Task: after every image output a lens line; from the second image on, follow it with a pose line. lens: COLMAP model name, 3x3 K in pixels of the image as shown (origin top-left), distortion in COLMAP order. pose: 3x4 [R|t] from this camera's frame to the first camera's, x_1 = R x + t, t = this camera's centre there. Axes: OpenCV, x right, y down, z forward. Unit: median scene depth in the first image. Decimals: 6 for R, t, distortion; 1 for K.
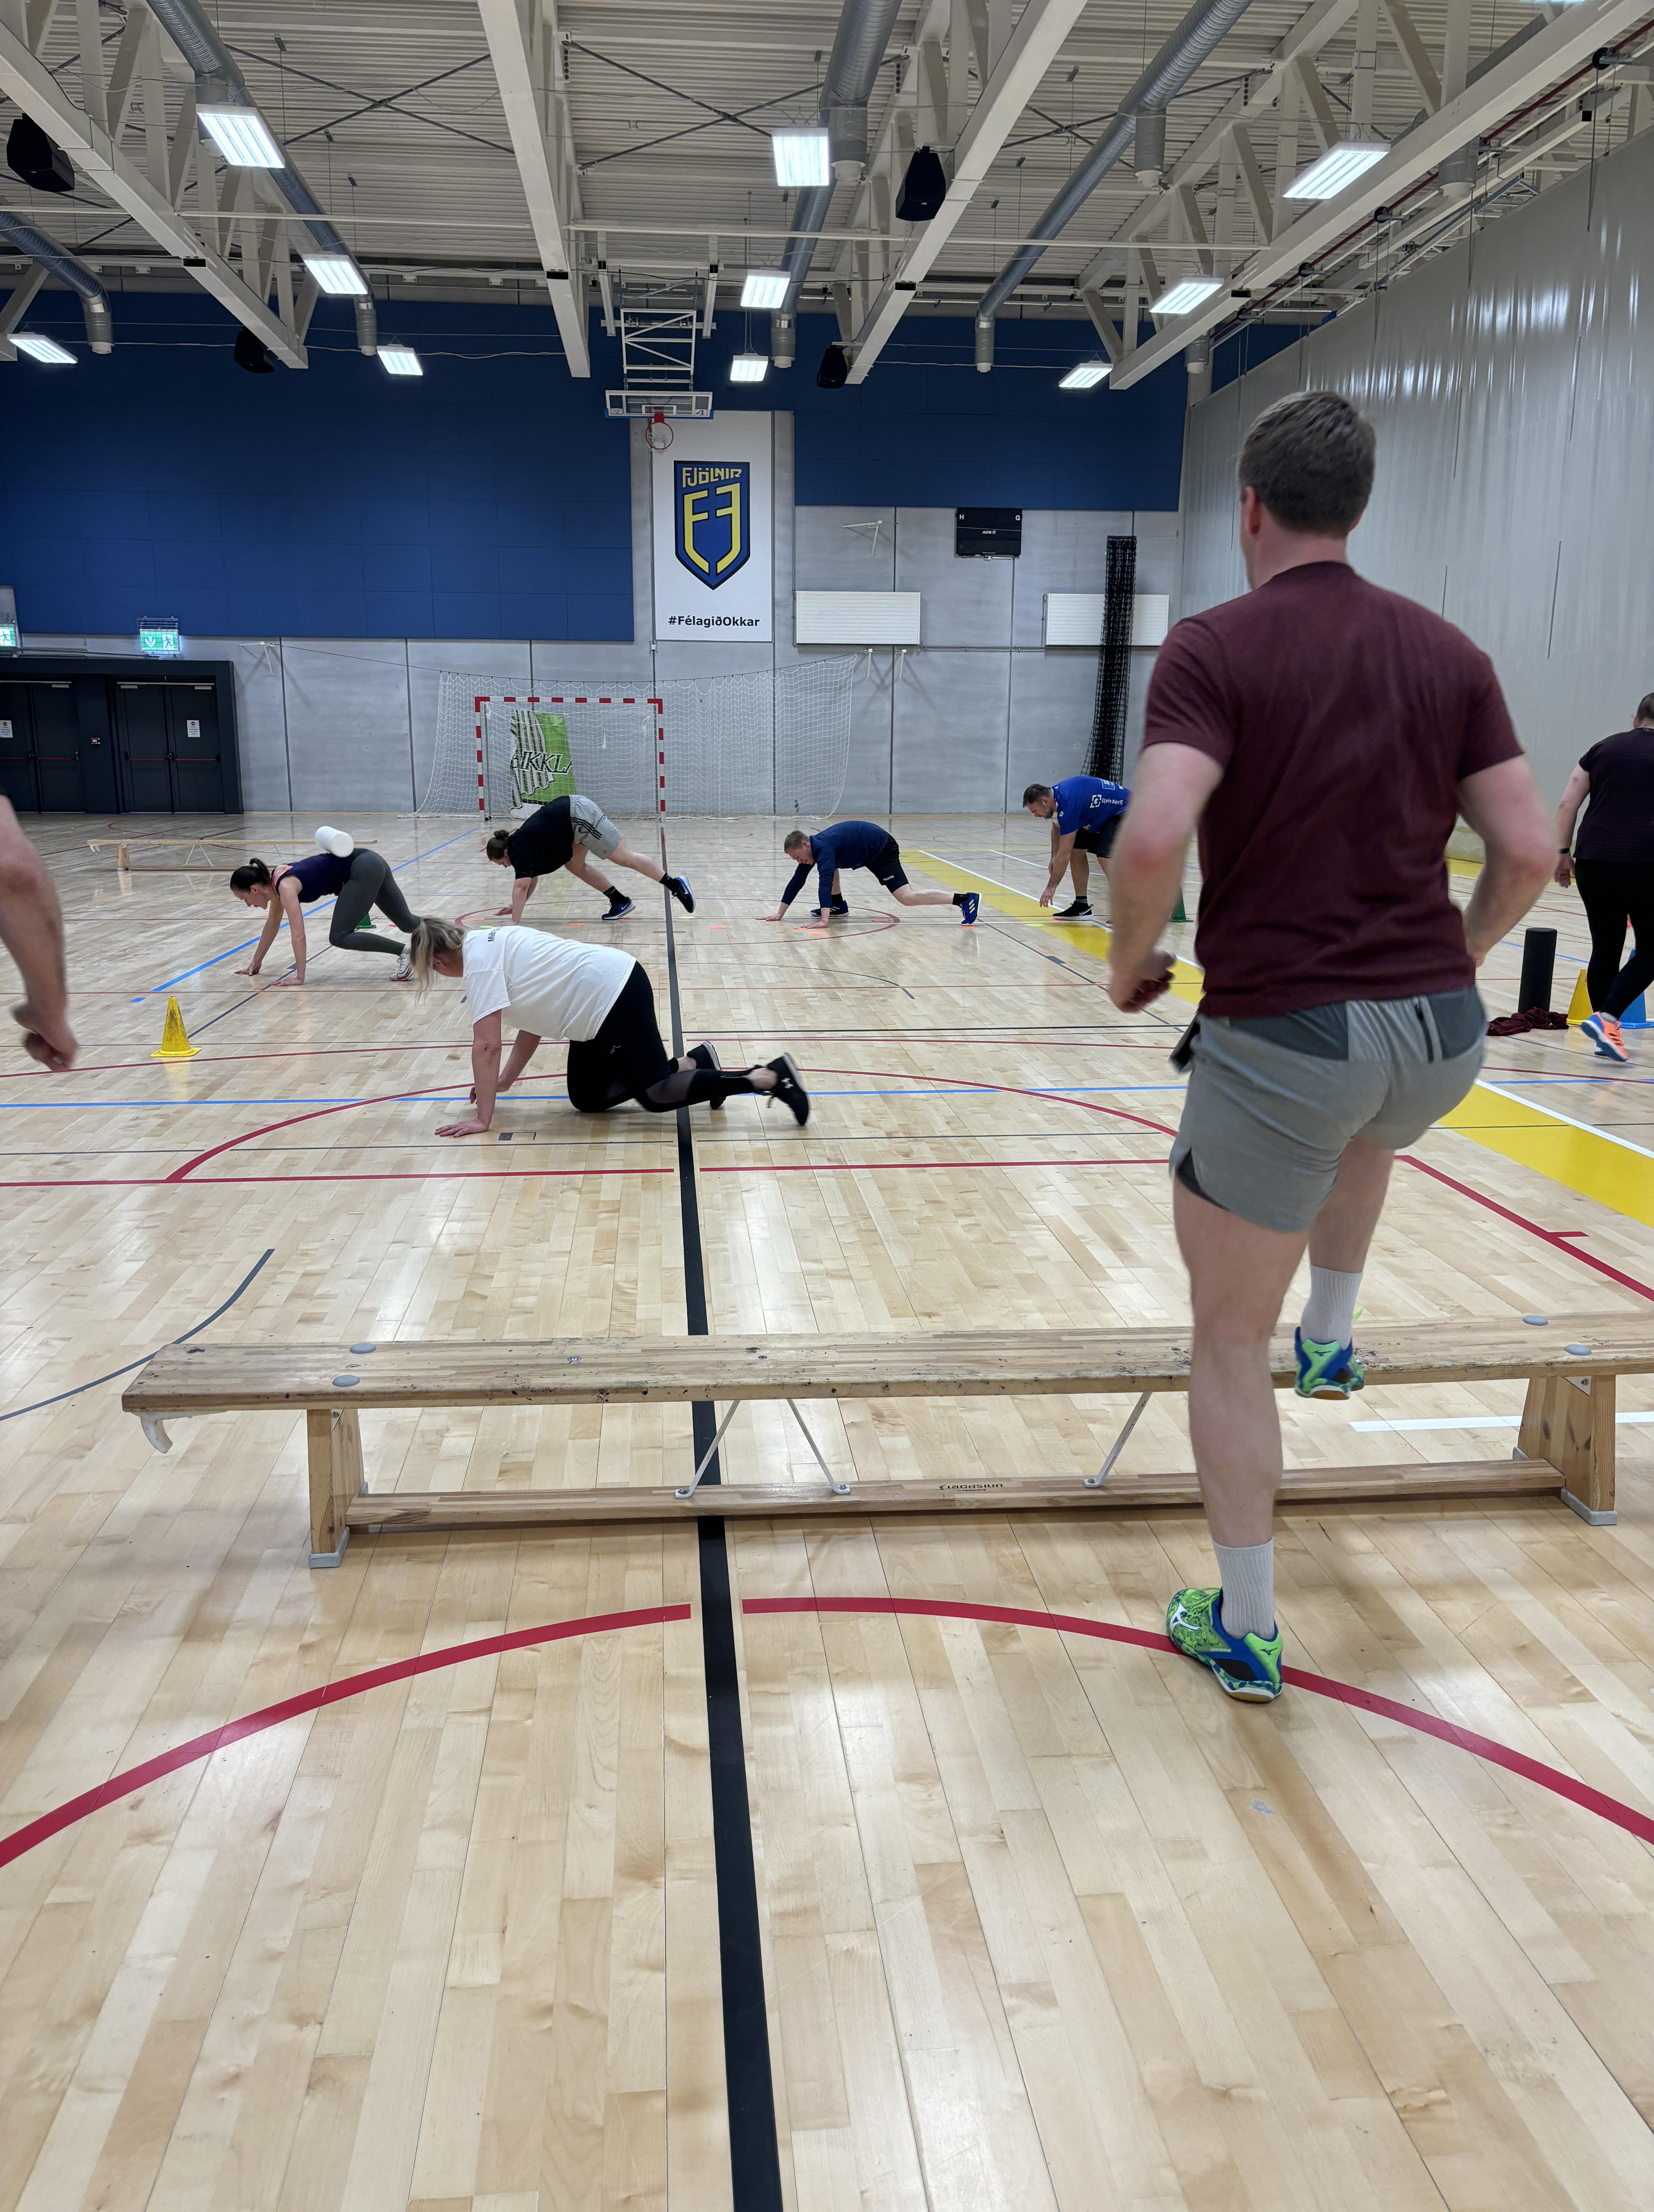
lens RADIAL K [[1676.0, 0, 829.2], [0, 1676.0, 1109.5], [0, 0, 1]] dist [0.012477, 0.001055]
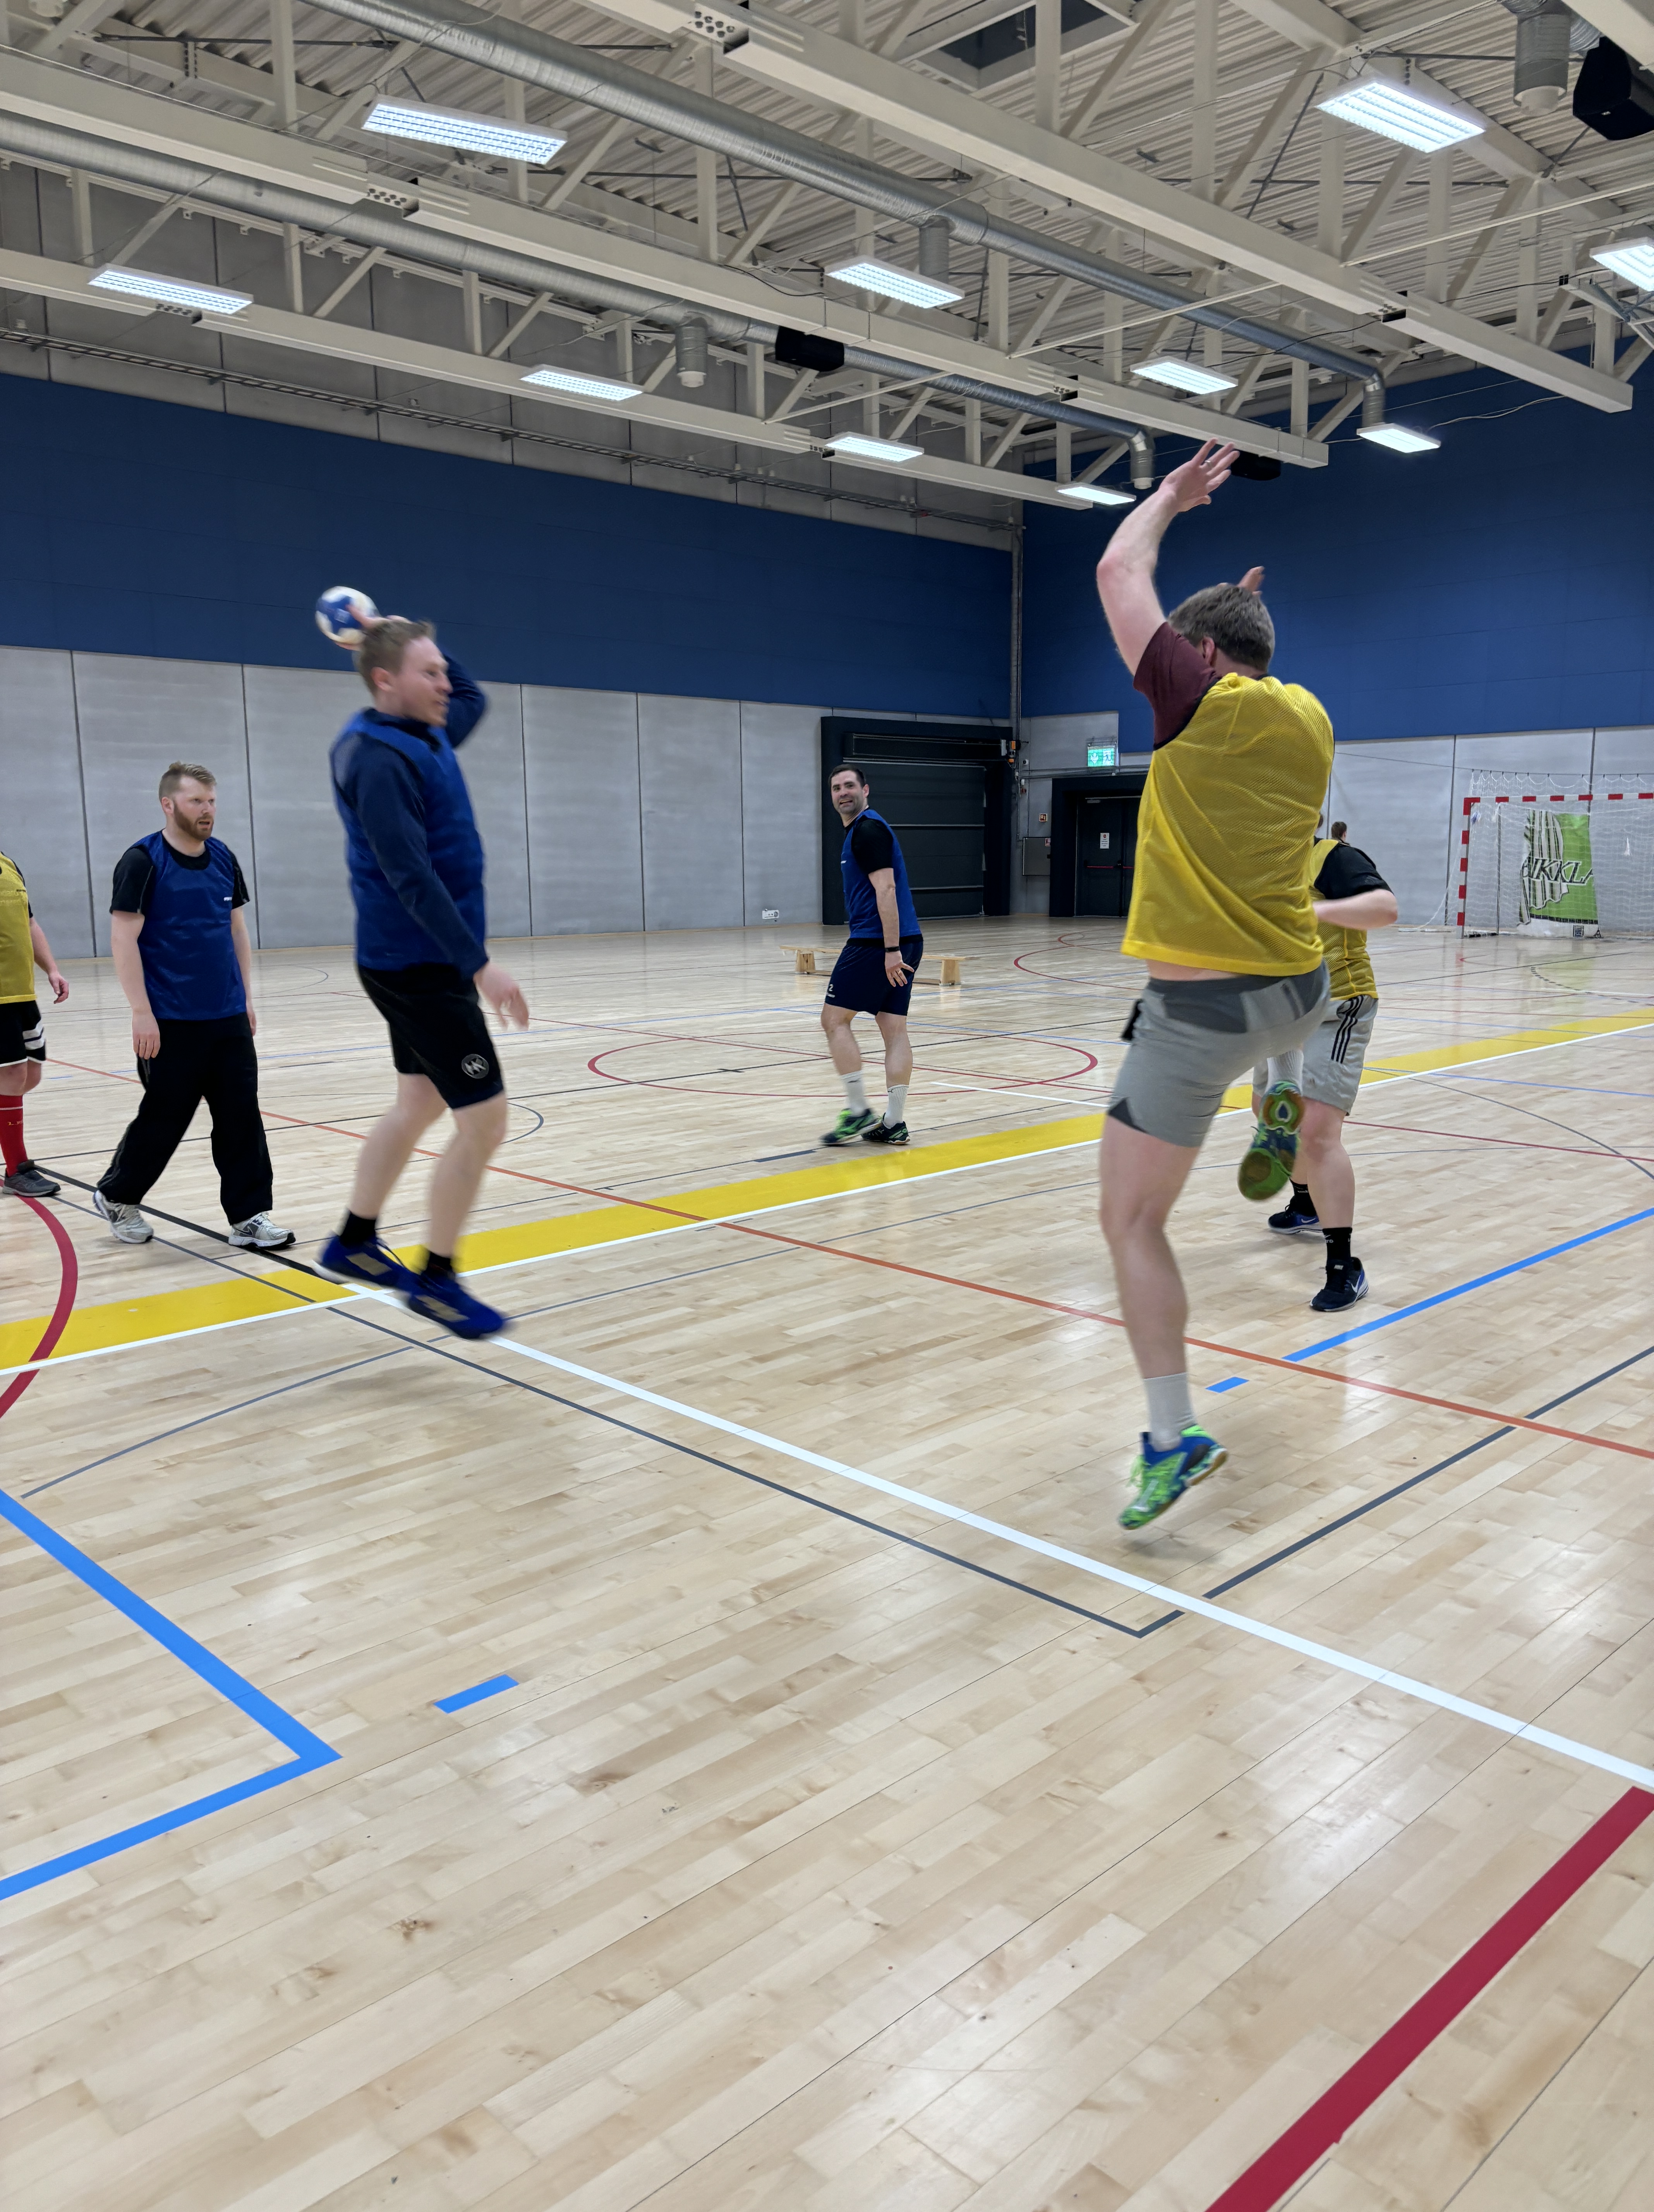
lens RADIAL K [[1676.0, 0, 832.6], [0, 1676.0, 1105.1], [0, 0, 1]] dist [0.012477, 0.001055]
pose [[0.630268, 0.110508, -0.768473, 0.260690], [-0.156369, 0.987603, 0.013772, -0.045839], [0.760468, 0.111485, 0.639734, 0.197004]]
